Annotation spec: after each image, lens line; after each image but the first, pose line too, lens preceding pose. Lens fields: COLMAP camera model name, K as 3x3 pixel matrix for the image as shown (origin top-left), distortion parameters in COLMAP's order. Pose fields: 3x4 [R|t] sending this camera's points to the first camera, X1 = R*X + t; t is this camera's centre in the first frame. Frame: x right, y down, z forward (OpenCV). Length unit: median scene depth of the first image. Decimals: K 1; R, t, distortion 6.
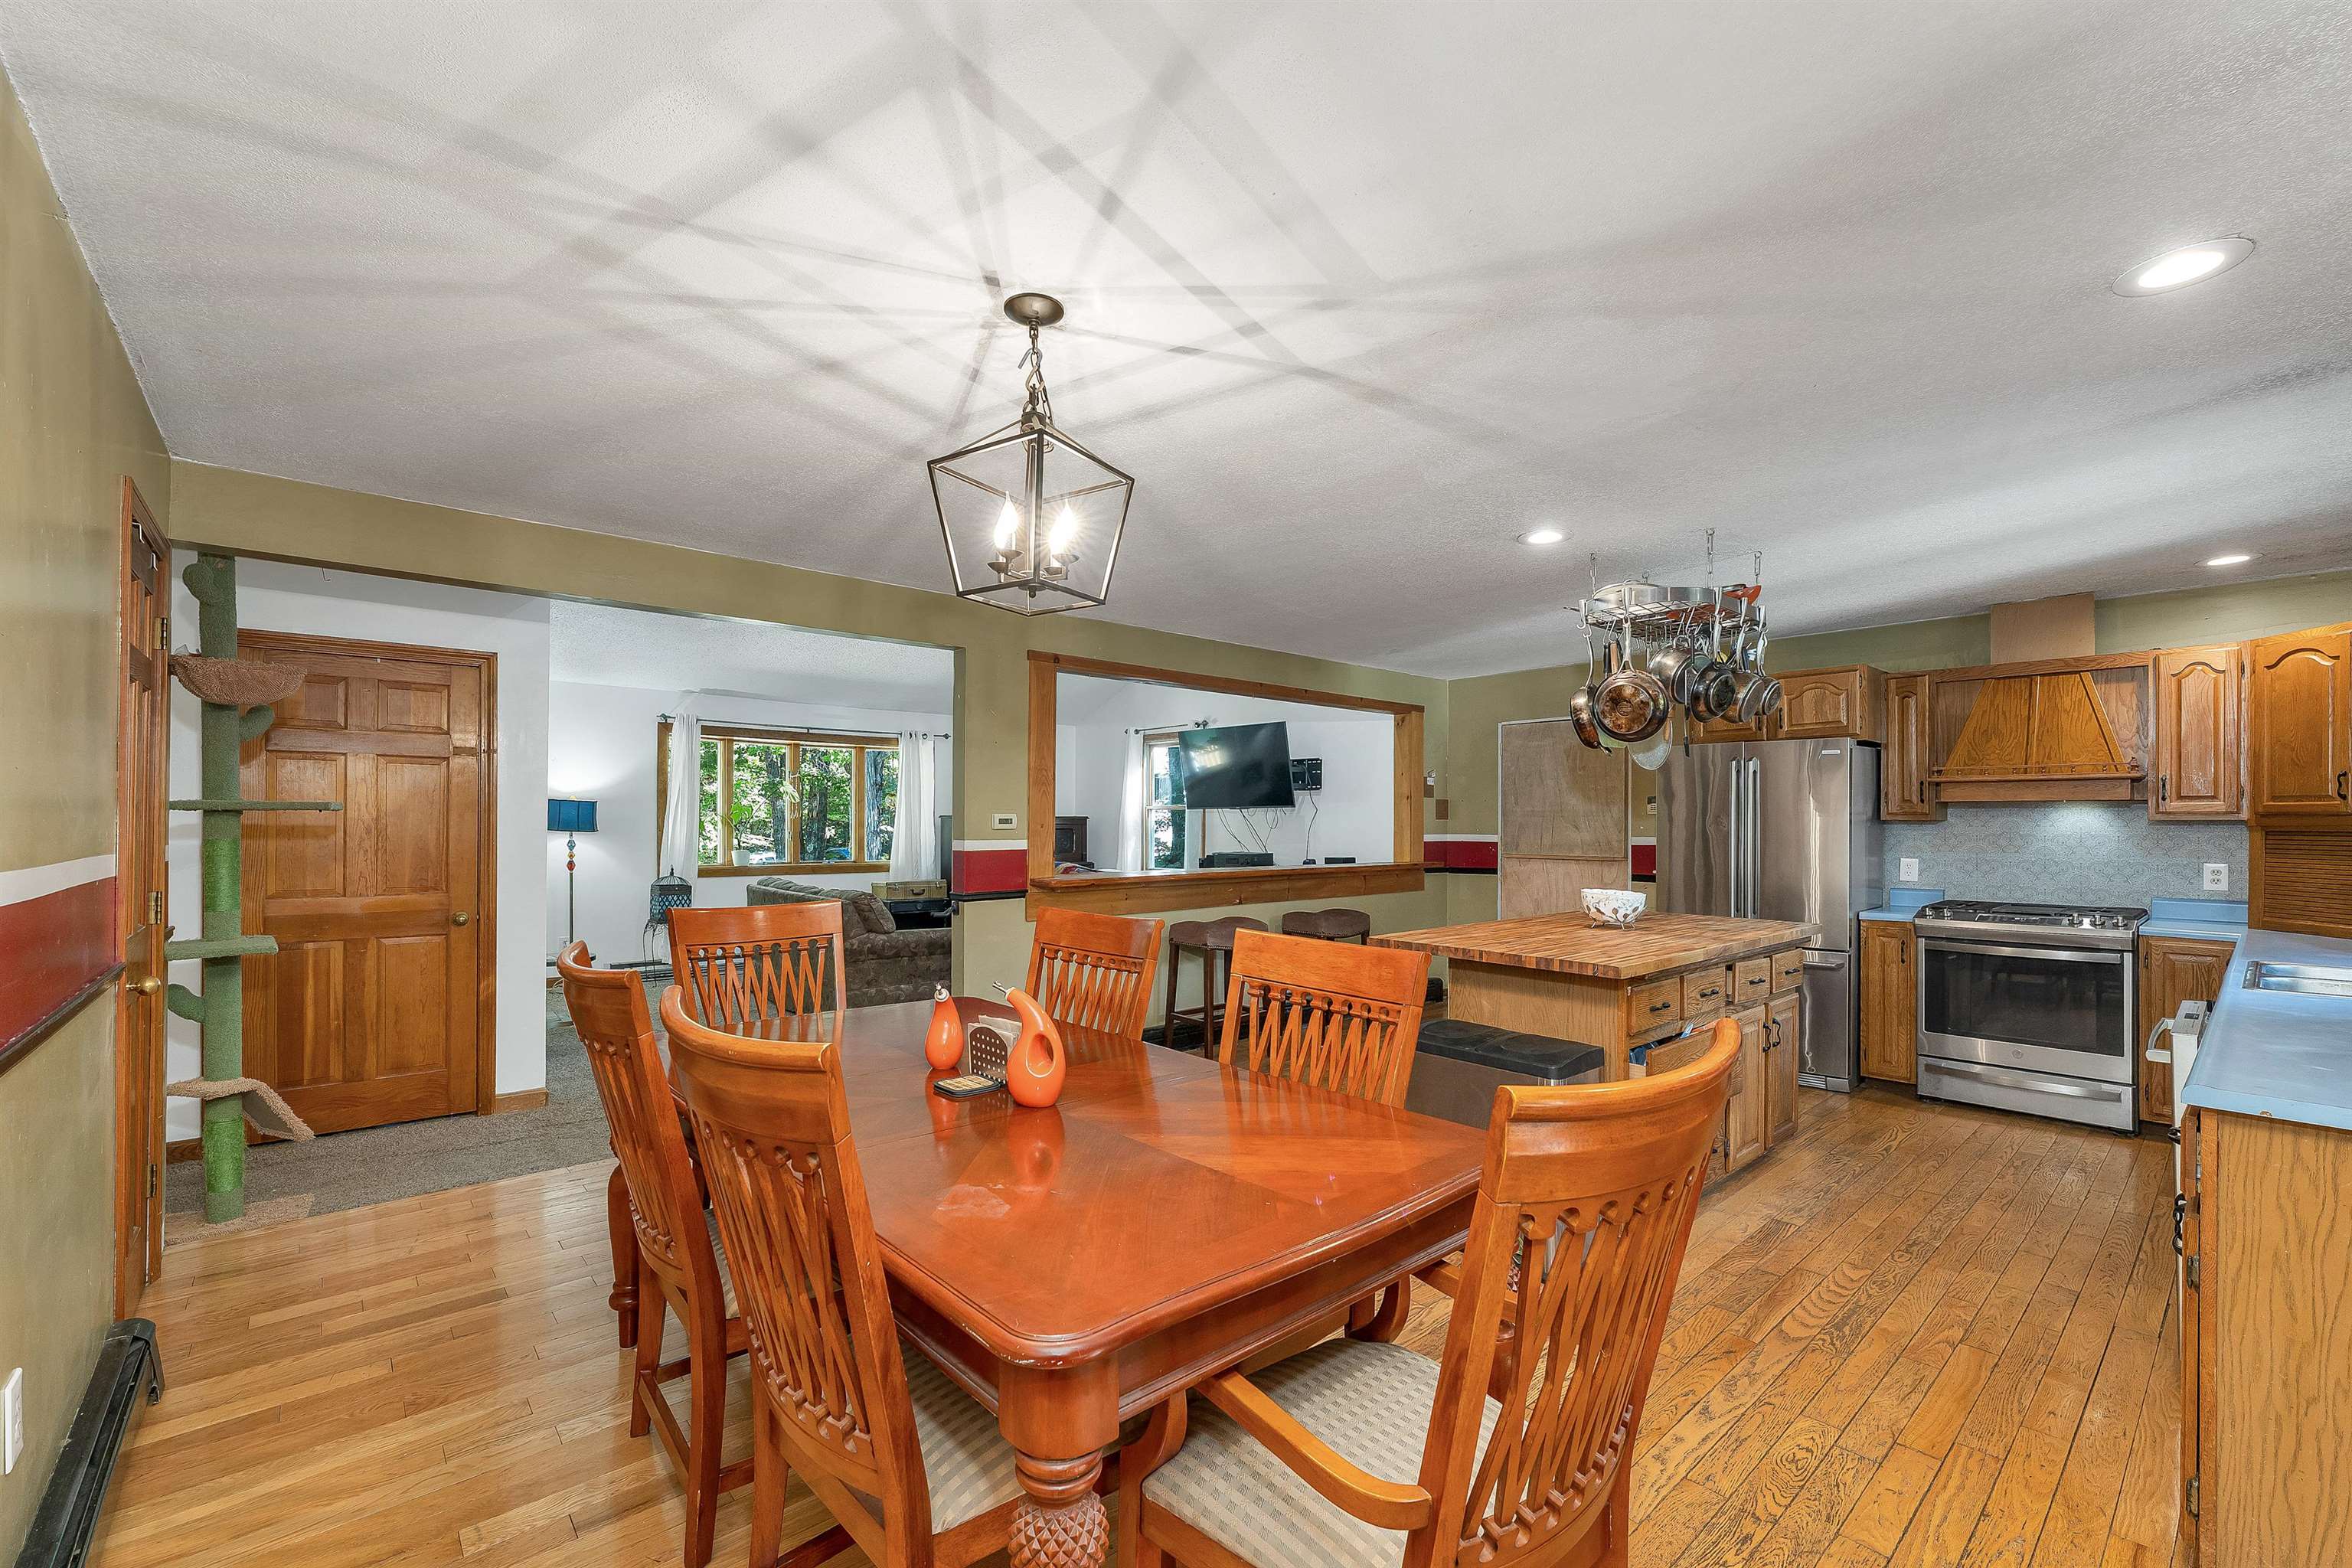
lens RADIAL K [[972.3, 0, 1168.8], [0, 972.3, 816.9], [0, 0, 1]] dist [-0.003507, -0.000433]
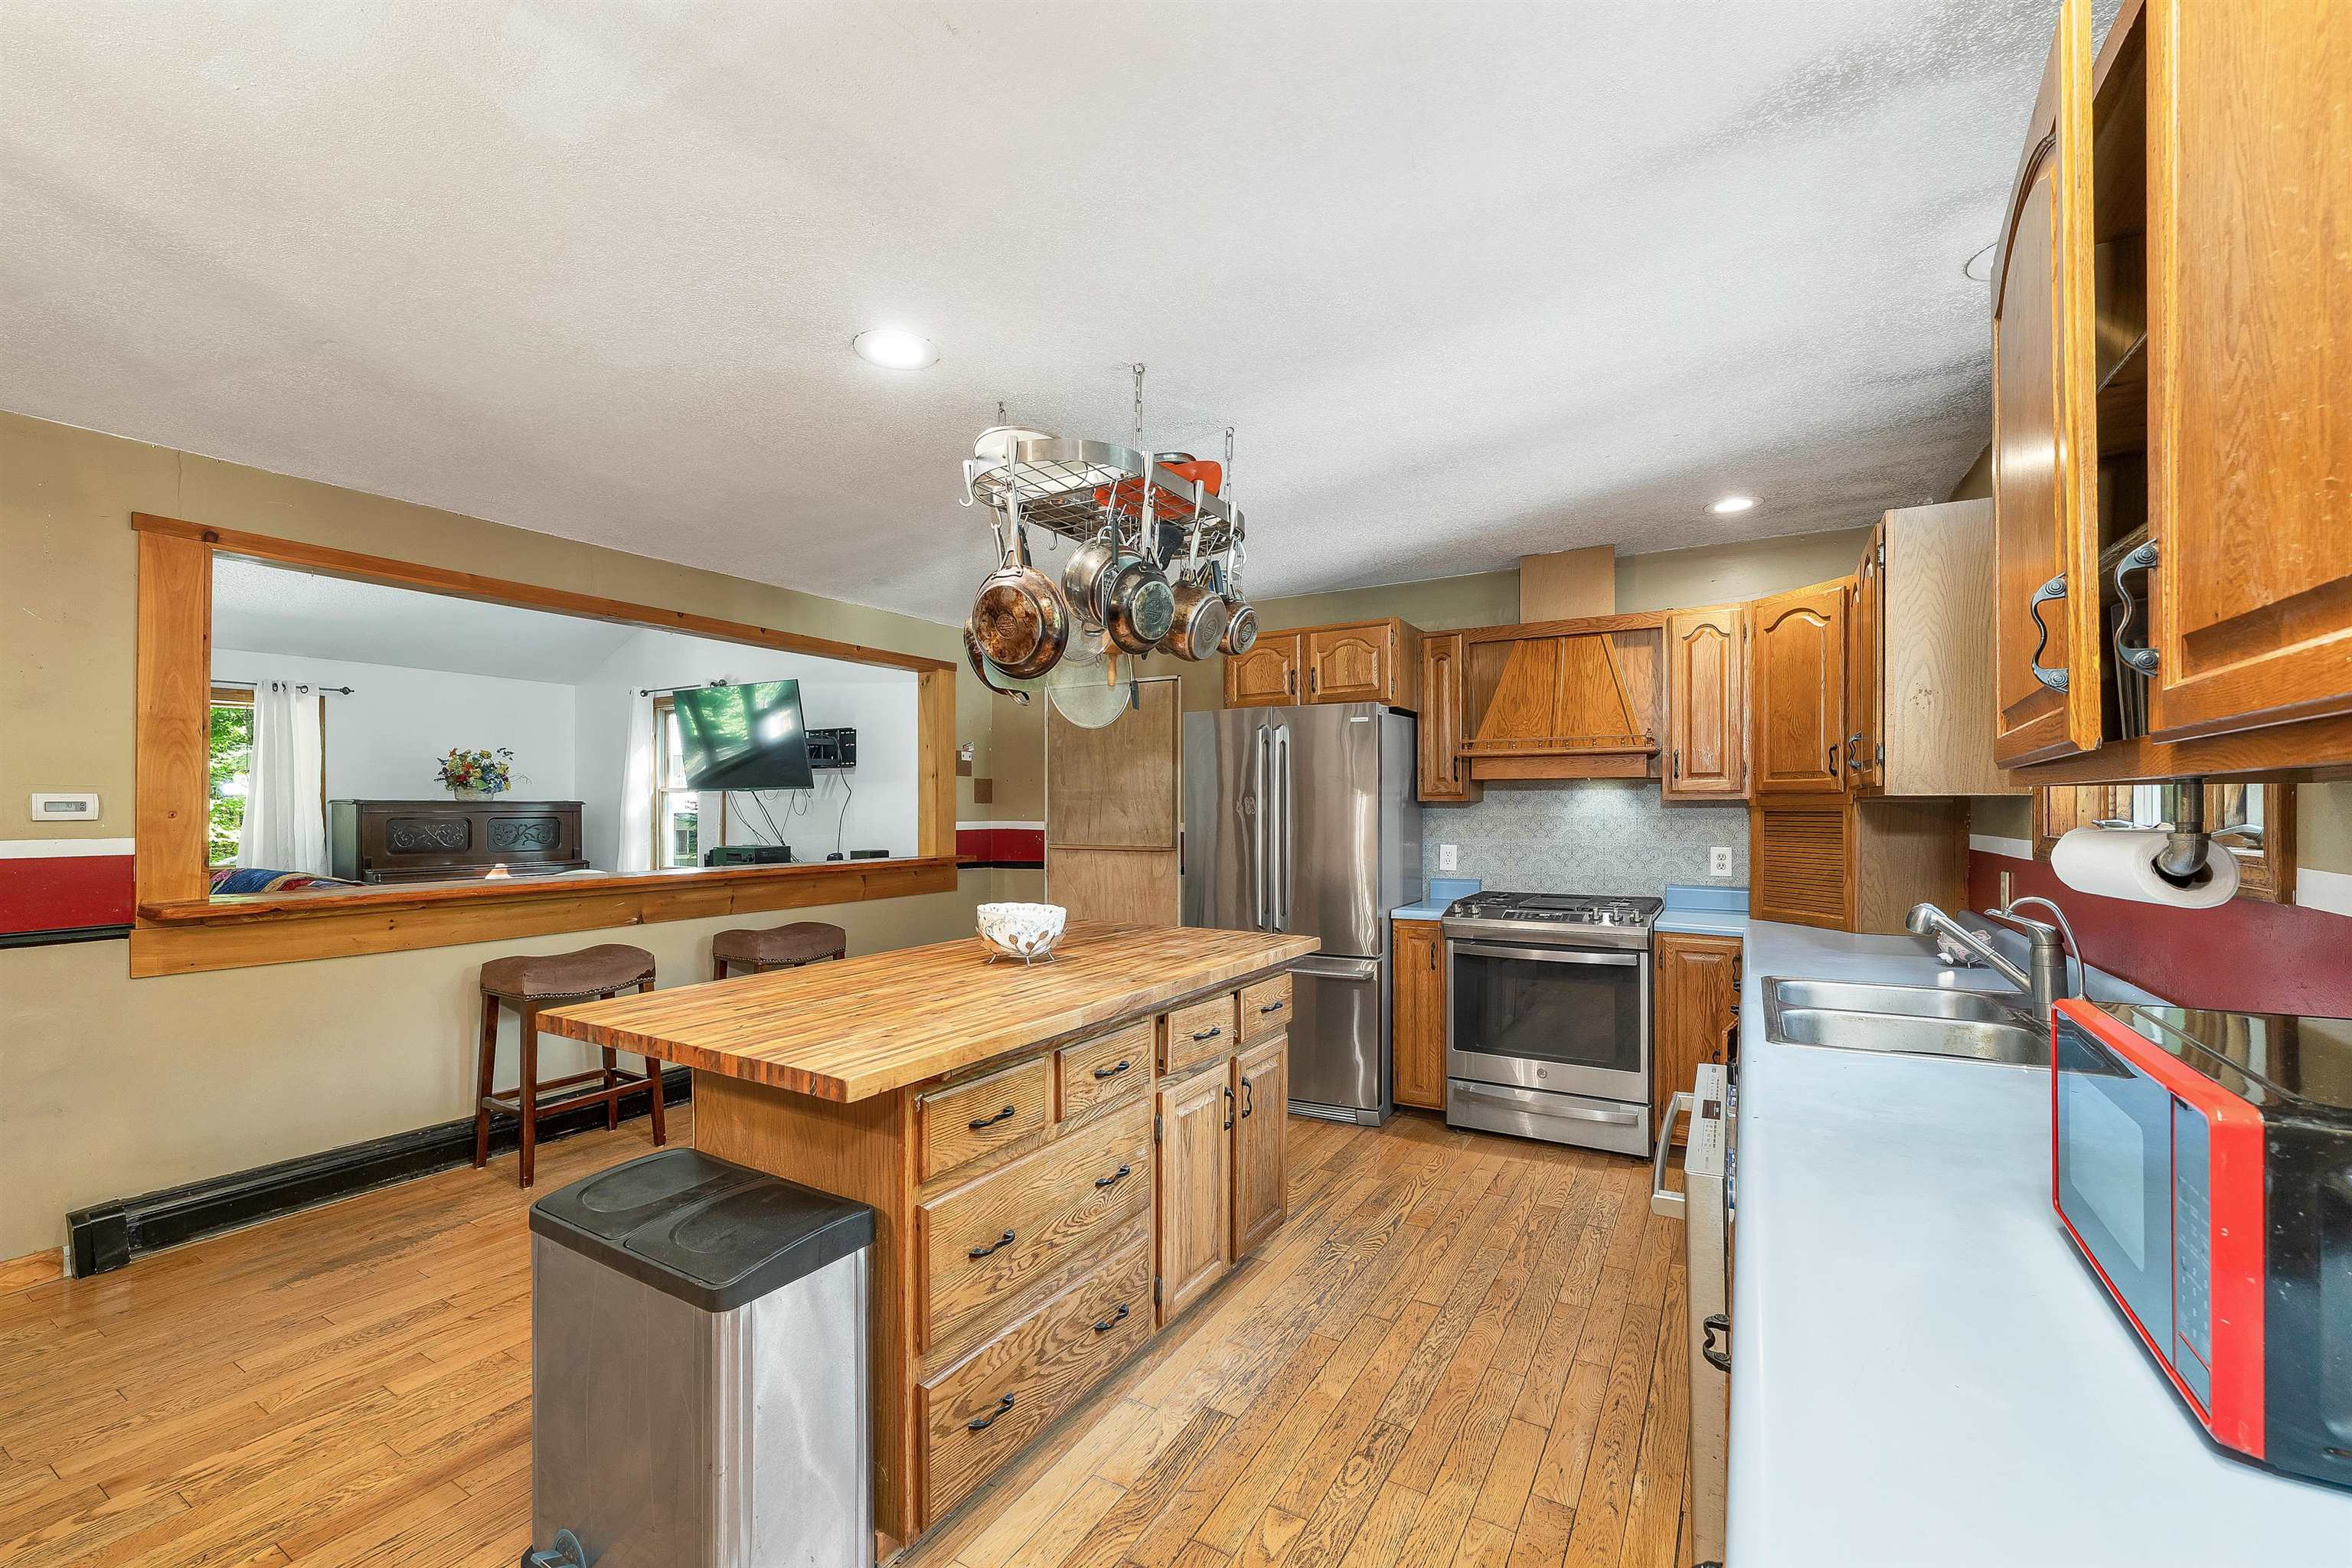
lens RADIAL K [[972.3, 0, 1174.1], [0, 972.3, 804.7], [0, 0, 1]] dist [-0.003507, -0.000433]
pose [[0.949164, -0.003290, 0.314764, 0.274941], [0.002655, 0.999993, 0.002446, 0.003868], [-0.314770, -0.001486, 0.949167, 0.265454]]
